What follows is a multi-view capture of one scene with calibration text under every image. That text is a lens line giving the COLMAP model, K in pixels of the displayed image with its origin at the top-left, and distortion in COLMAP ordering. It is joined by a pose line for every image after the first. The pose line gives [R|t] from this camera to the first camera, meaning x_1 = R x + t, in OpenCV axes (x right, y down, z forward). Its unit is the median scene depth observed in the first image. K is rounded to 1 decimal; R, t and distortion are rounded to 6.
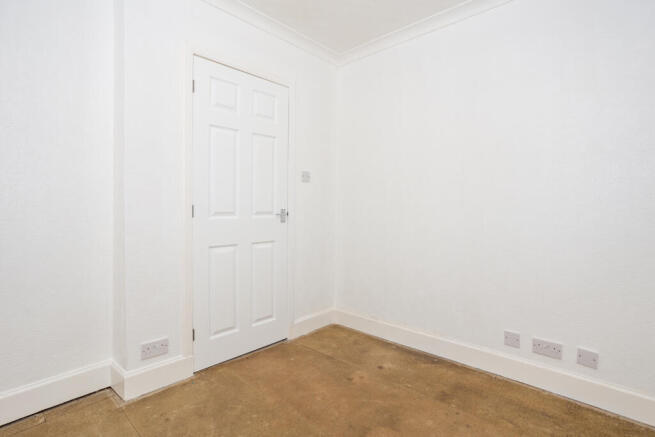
lens RADIAL K [[320.8, 0, 327.3], [0, 320.8, 213.7], [0, 0, 1]] dist [-0.039087, 0.019408]
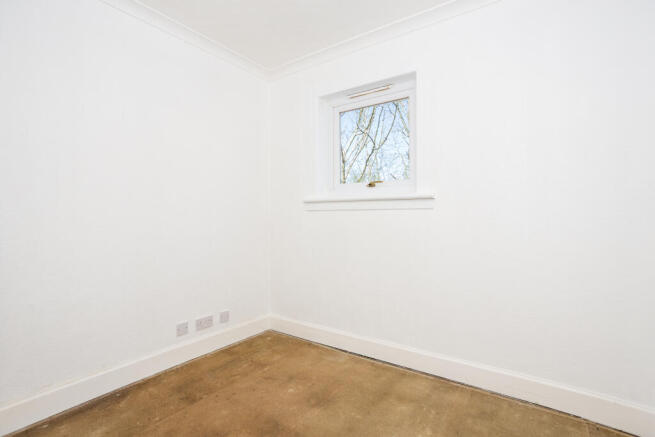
lens RADIAL K [[320.8, 0, 327.4], [0, 320.8, 218.2], [0, 0, 1]] dist [-0.039087, 0.019408]
pose [[-0.123285, -0.018408, 0.992201, -0.671127], [0.018423, 0.999613, 0.020834, -0.028161], [-0.992200, 0.020848, -0.122898, 0.633541]]
